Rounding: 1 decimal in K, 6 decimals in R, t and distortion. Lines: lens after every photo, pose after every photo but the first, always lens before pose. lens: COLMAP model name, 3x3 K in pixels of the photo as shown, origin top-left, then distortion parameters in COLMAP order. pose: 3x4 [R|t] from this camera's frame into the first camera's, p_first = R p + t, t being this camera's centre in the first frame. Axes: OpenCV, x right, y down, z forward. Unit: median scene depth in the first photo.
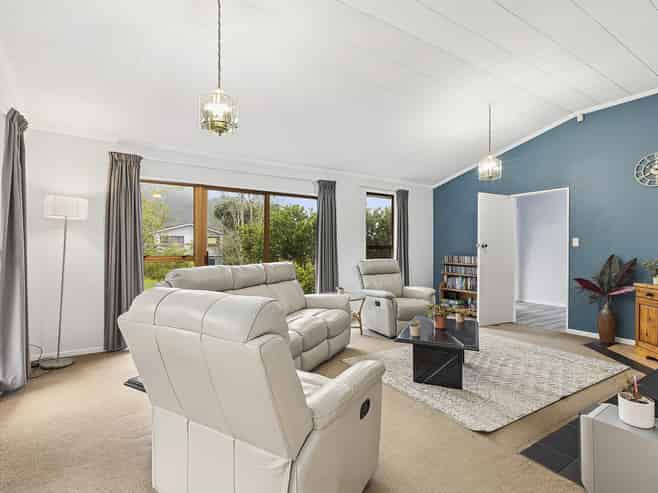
lens RADIAL K [[329.9, 0, 325.9], [0, 329.9, 242.4], [0, 0, 1]] dist [0.003399, 0.000712]
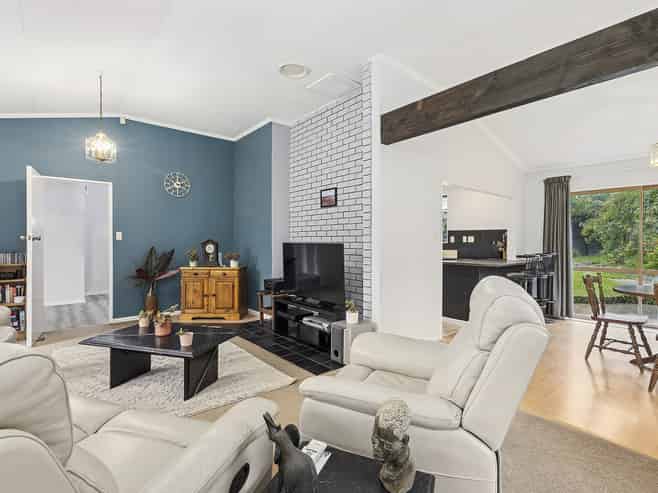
lens RADIAL K [[329.9, 0, 325.9], [0, 329.9, 242.4], [0, 0, 1]] dist [0.003399, 0.000712]
pose [[-0.130266, -0.003467, 0.991473, -0.383344], [-0.018613, 0.999826, 0.001050, 0.006802], [-0.991304, -0.018318, -0.130308, 0.475697]]
